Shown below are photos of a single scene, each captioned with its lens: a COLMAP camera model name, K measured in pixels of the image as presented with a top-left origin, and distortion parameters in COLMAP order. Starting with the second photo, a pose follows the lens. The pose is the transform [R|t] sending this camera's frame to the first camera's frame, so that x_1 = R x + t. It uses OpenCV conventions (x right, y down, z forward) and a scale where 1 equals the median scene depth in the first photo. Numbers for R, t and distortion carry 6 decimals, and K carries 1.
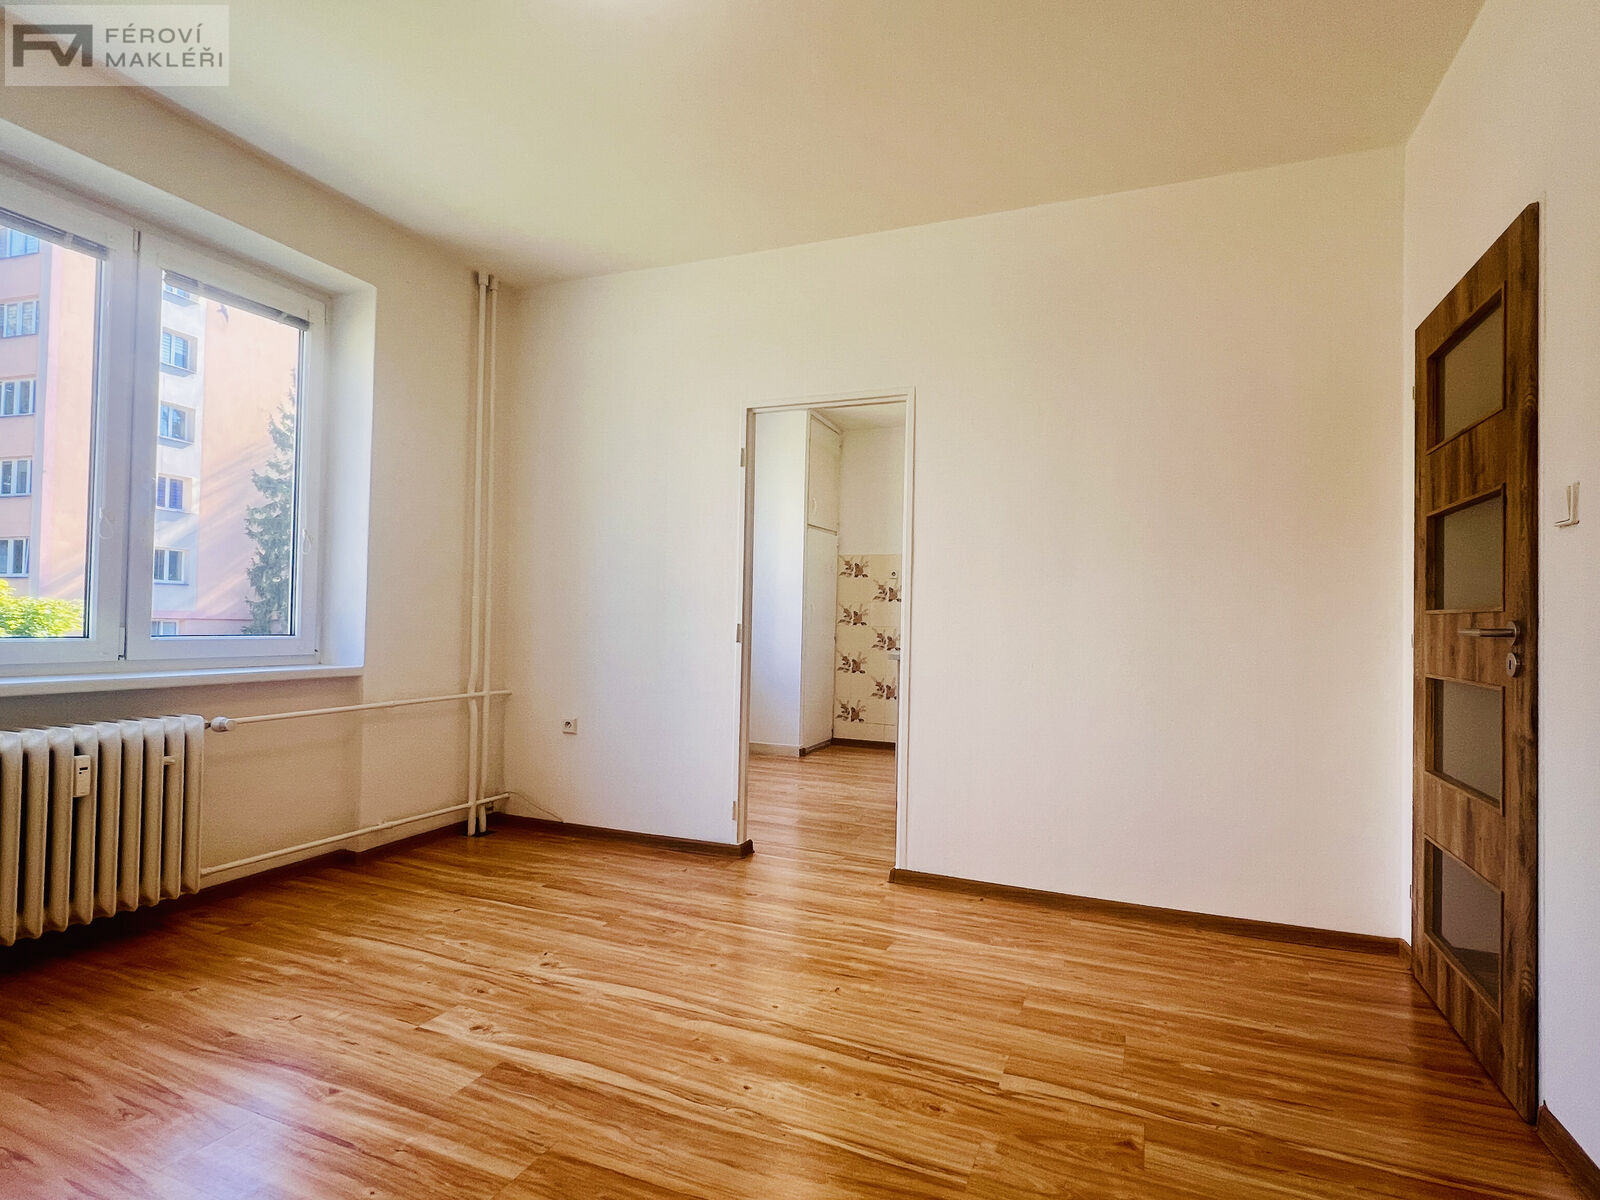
lens RADIAL K [[832.9, 0, 795.4], [0, 832.9, 606.3], [0, 0, 1]] dist [-0.000446, -0.001125]
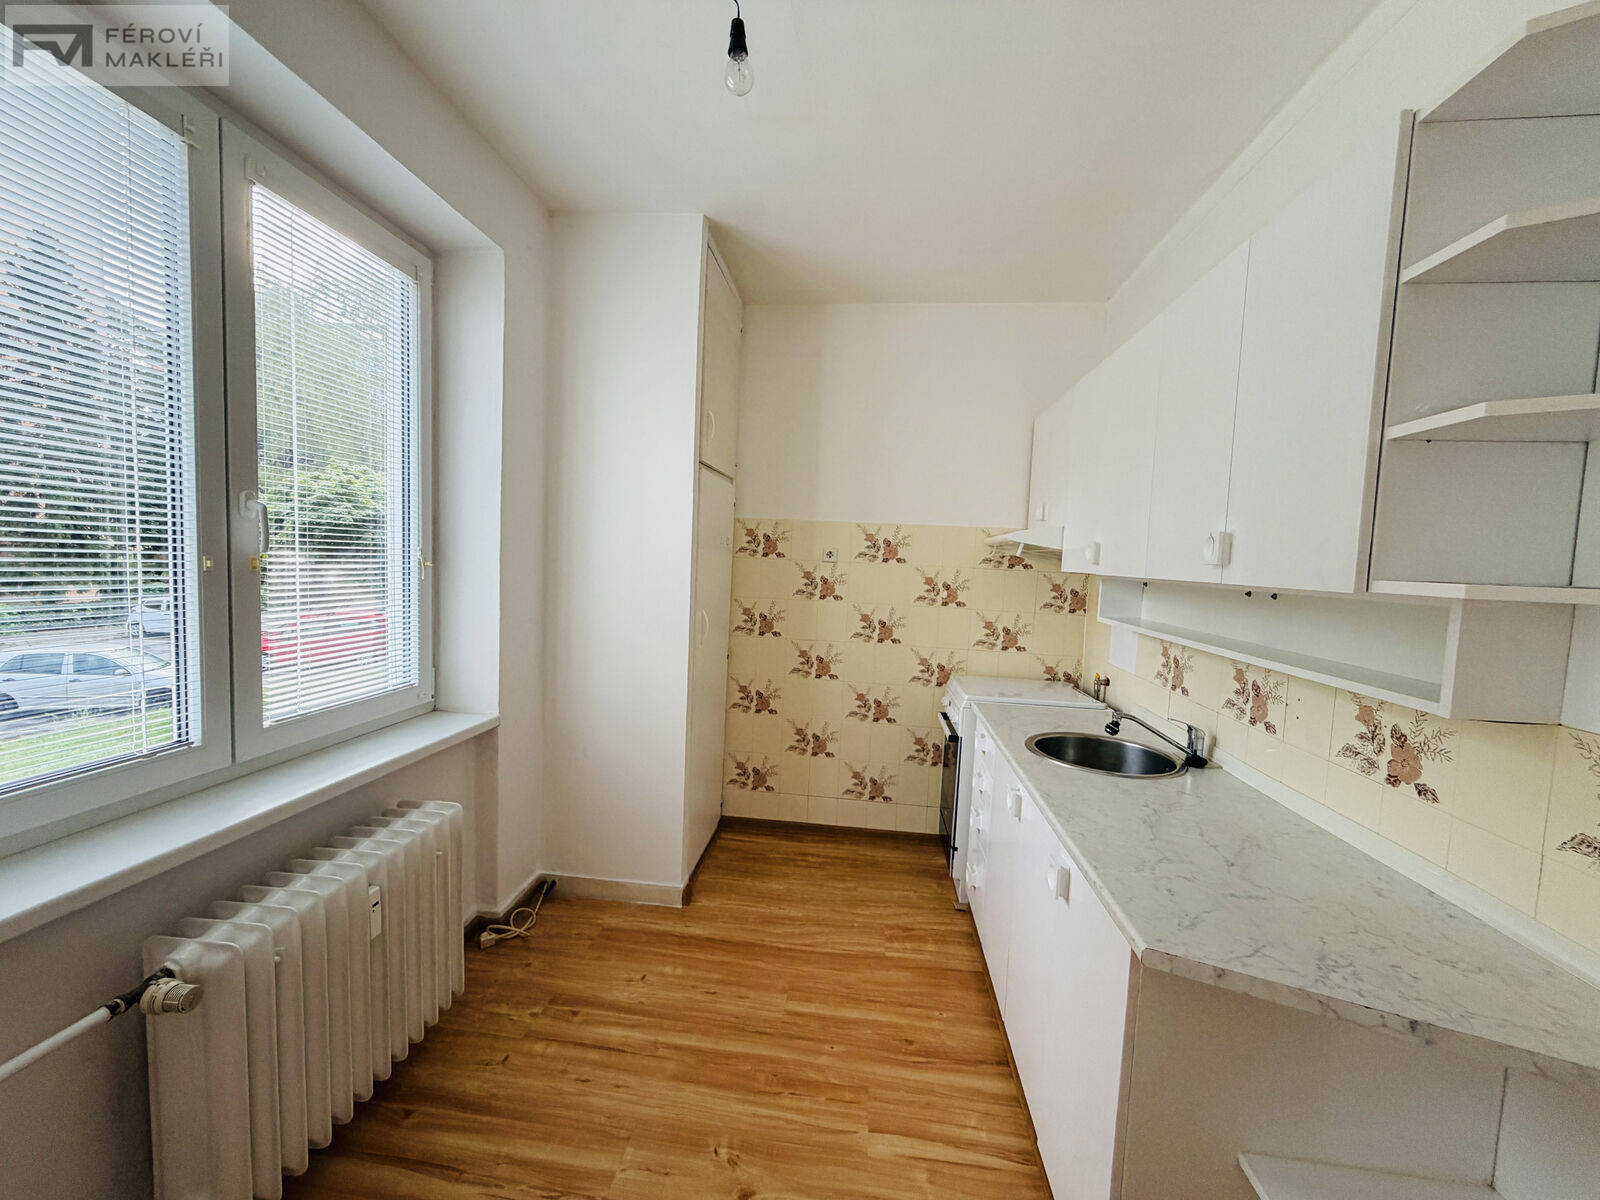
lens RADIAL K [[635.7, 0, 795.2], [0, 635.7, 602.3], [0, 0, 1]] dist [-0.001229, 0.000390]
pose [[0.959320, -0.000413, 0.282319, -0.076499], [-0.026973, 0.995291, 0.093109, -0.096060], [-0.281028, -0.096936, 0.954791, 1.161981]]
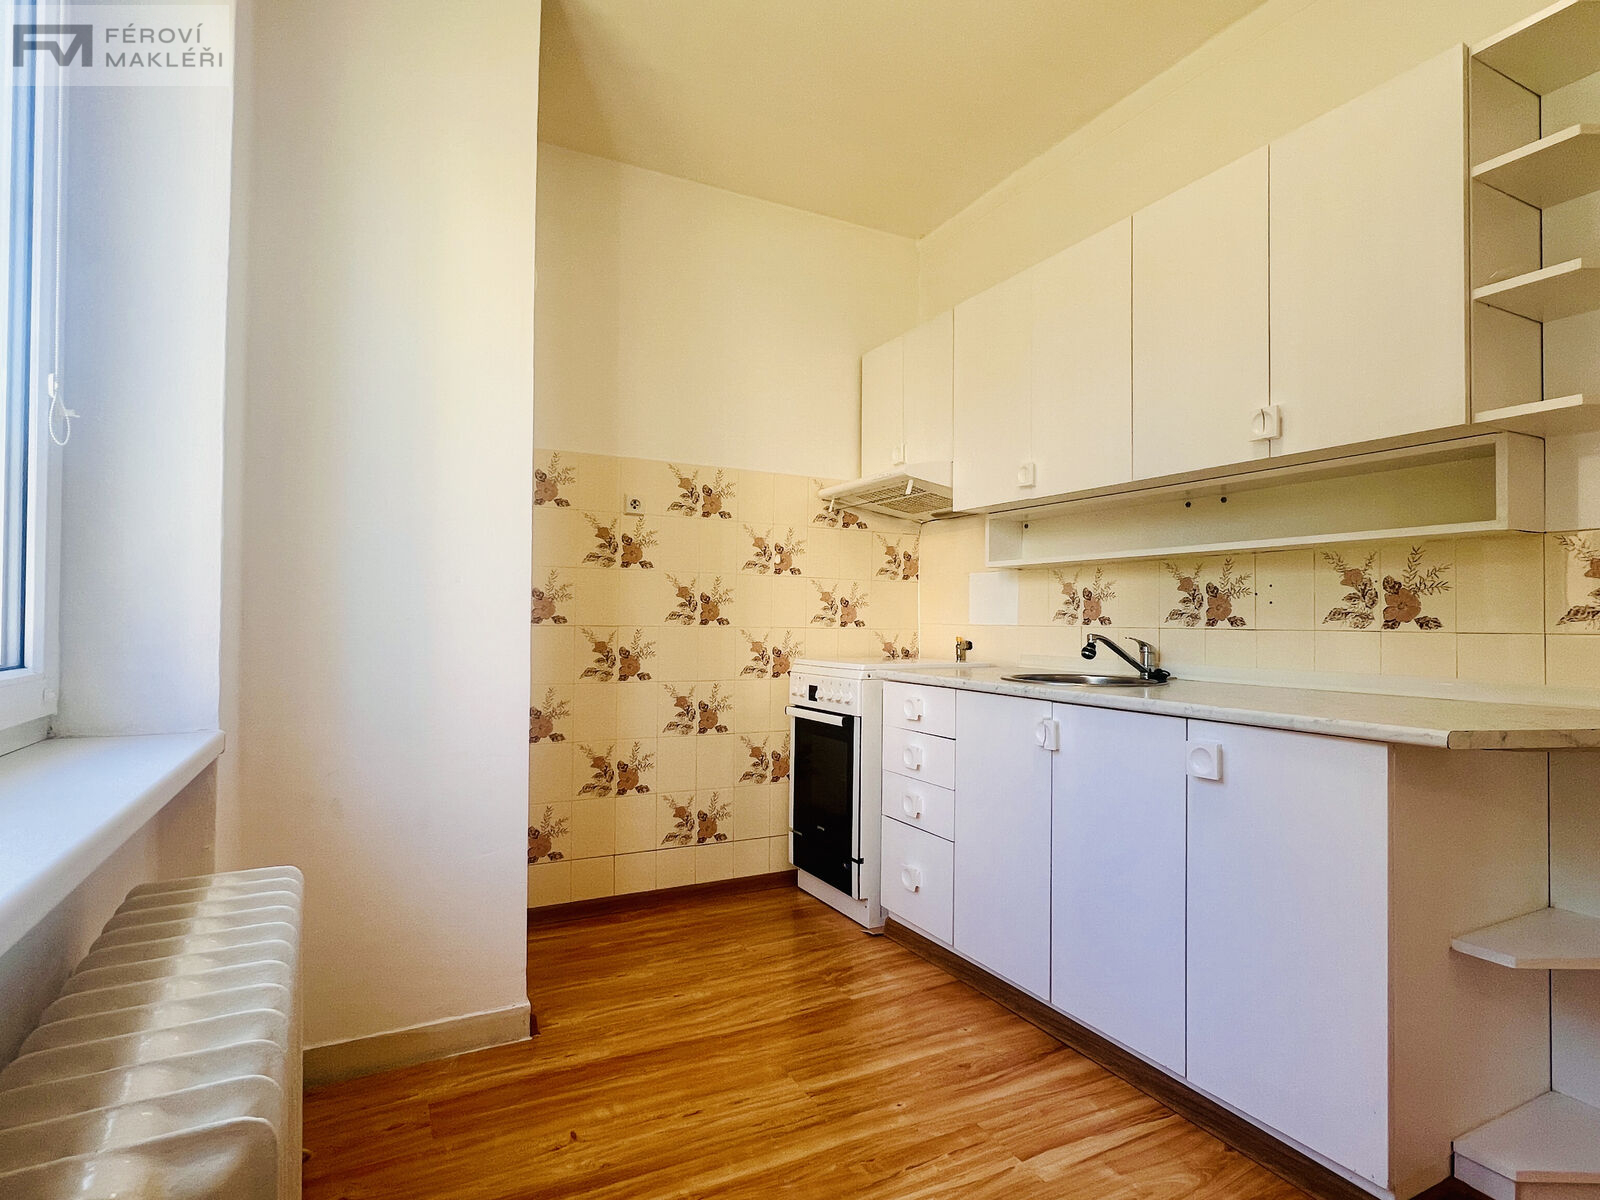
lens RADIAL K [[832.9, 0, 795.4], [0, 832.9, 606.3], [0, 0, 1]] dist [-0.000446, -0.001125]
pose [[0.637839, -0.001862, 0.770168, -0.336293], [-0.008740, 0.999915, 0.009656, 0.019918], [-0.770120, -0.012890, 0.637768, 1.361388]]
